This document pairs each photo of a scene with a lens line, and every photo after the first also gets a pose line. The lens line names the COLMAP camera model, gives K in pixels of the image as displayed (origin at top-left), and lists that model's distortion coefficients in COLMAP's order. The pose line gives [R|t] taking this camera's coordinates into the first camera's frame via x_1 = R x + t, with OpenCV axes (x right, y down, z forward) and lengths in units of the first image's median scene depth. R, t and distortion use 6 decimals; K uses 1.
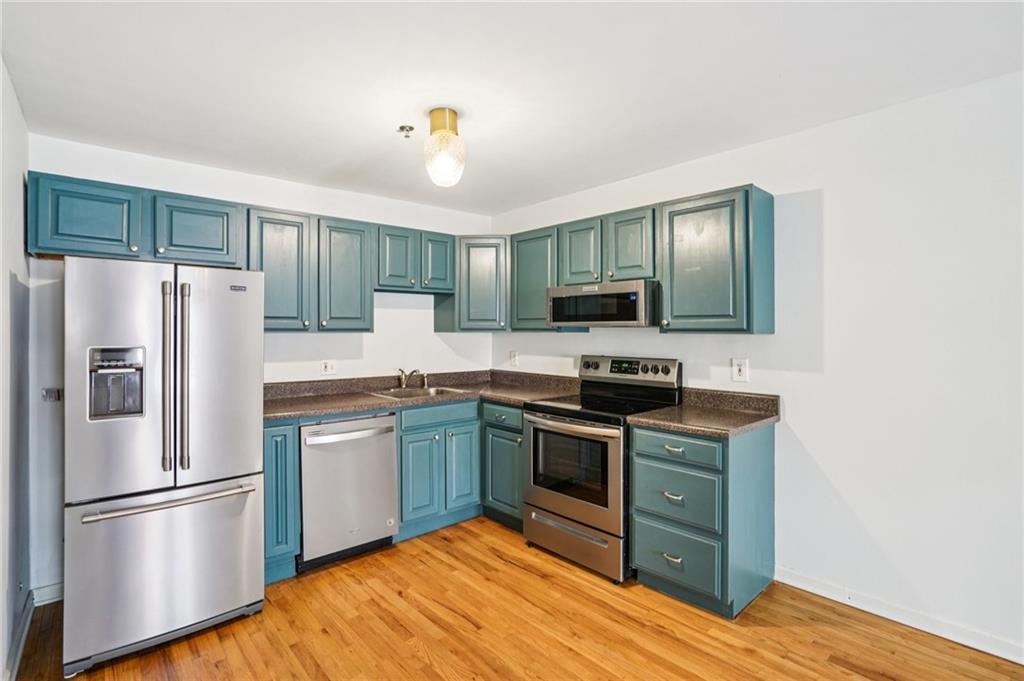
lens RADIAL K [[492.8, 0, 517.9], [0, 492.8, 335.8], [0, 0, 1]] dist [-0.026727, 0.005276]
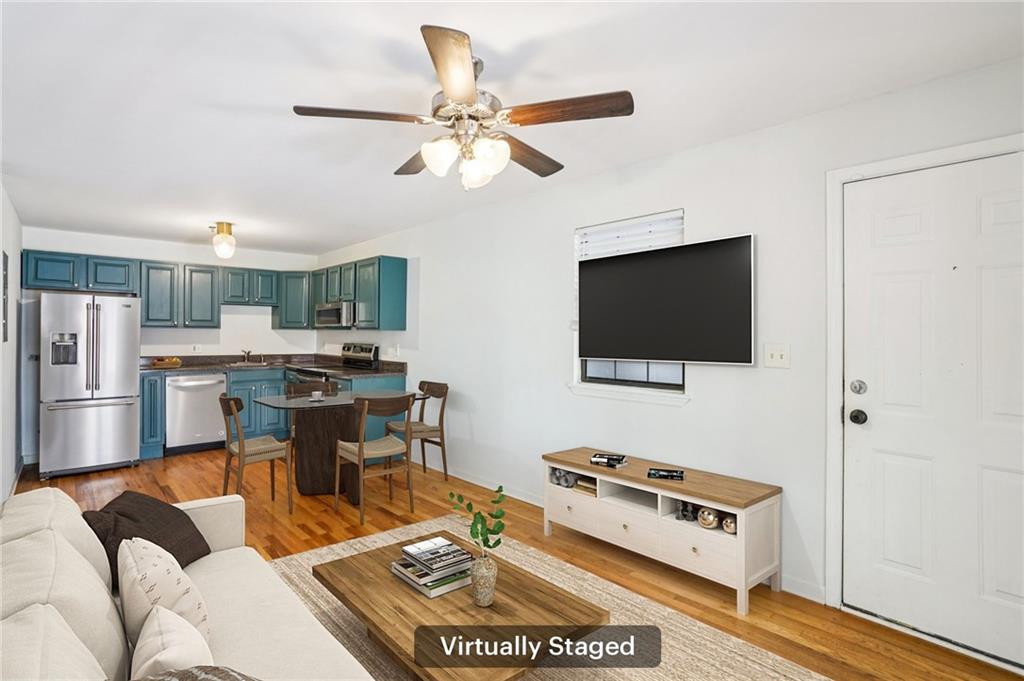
lens RADIAL K [[498.5, 0, 502.8], [0, 498.5, 339.4], [0, 0, 1]] dist [-0.005894, 0.001229]
pose [[0.999959, 0.008985, -0.000735, 0.881317], [-0.008981, 0.999946, 0.005293, 0.016002], [0.000782, -0.005286, 0.999986, -0.949780]]
